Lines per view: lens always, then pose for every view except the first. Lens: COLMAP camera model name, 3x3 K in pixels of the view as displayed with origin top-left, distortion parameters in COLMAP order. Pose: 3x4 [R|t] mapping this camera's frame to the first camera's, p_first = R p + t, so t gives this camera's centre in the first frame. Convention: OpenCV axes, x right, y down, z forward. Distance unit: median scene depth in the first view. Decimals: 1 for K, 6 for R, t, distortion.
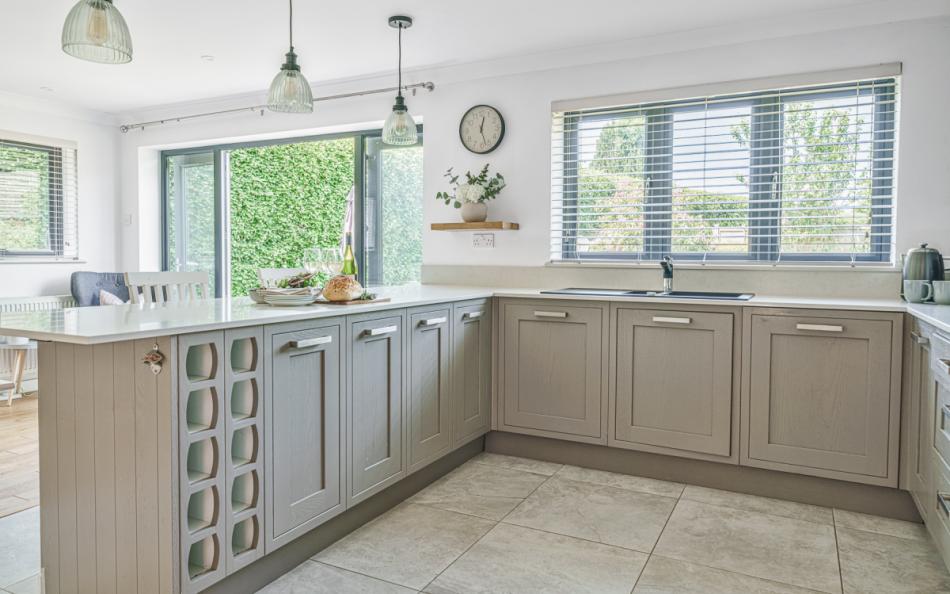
lens RADIAL K [[636.8, 0, 476.1], [0, 636.8, 279.0], [0, 0, 1]] dist [0.010962, 0.001412]
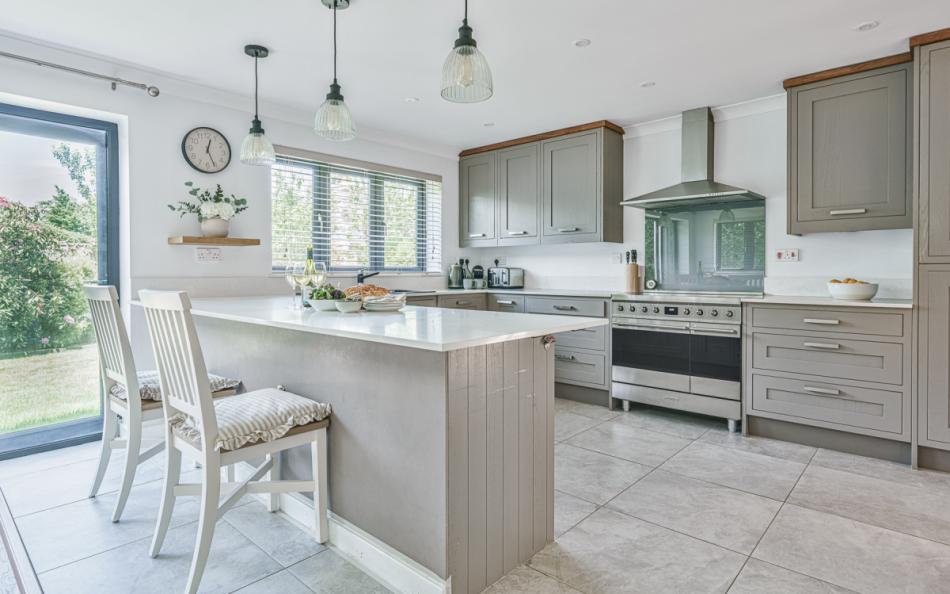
lens RADIAL K [[505.2, 0, 476.5], [0, 505.2, 274.5], [0, 0, 1]] dist [-0.000027, -0.000179]
pose [[0.263244, -0.013514, 0.964635, -0.819953], [0.039375, 0.999219, 0.003253, -0.015784], [-0.963926, 0.037127, 0.263570, 0.422120]]
